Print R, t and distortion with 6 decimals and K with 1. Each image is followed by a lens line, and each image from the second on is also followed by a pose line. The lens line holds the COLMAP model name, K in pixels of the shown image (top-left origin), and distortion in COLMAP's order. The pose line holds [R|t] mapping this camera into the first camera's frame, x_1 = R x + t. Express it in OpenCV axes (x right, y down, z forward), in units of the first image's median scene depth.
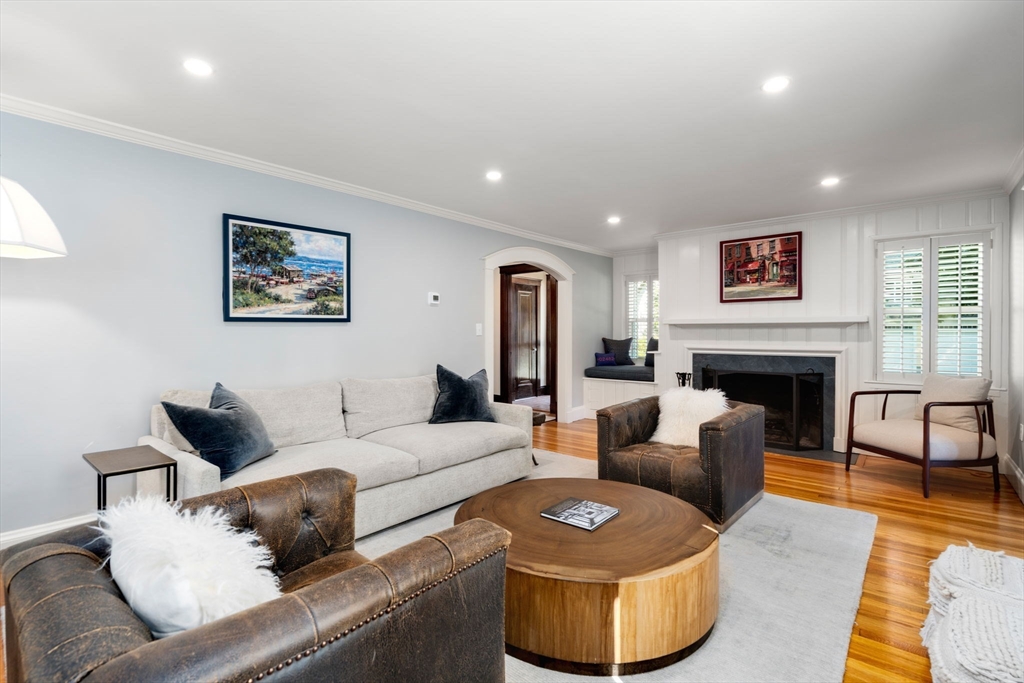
lens RADIAL K [[474.7, 0, 511.8], [0, 474.7, 338.6], [0, 0, 1]] dist [0.000577, 0.000021]
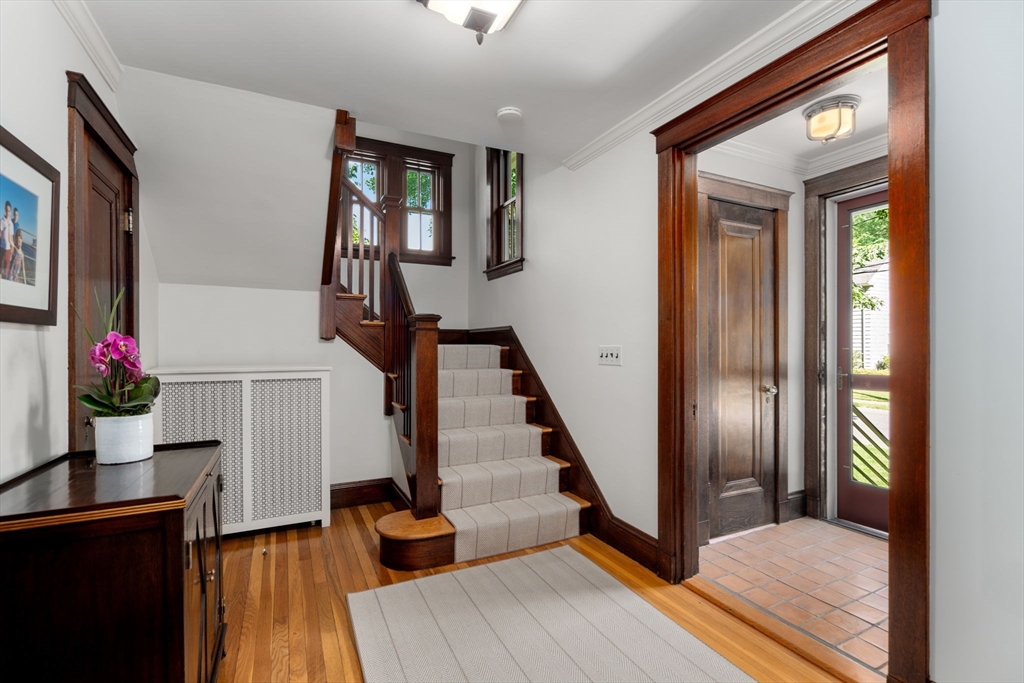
lens RADIAL K [[474.7, 0, 511.4], [0, 474.7, 344.1], [0, 0, 1]] dist [0.000577, 0.000021]
pose [[0.918048, -0.003542, -0.396453, 0.011083], [0.000905, 0.999976, -0.006840, -0.008927], [0.396468, 0.005920, 0.918030, 0.595445]]
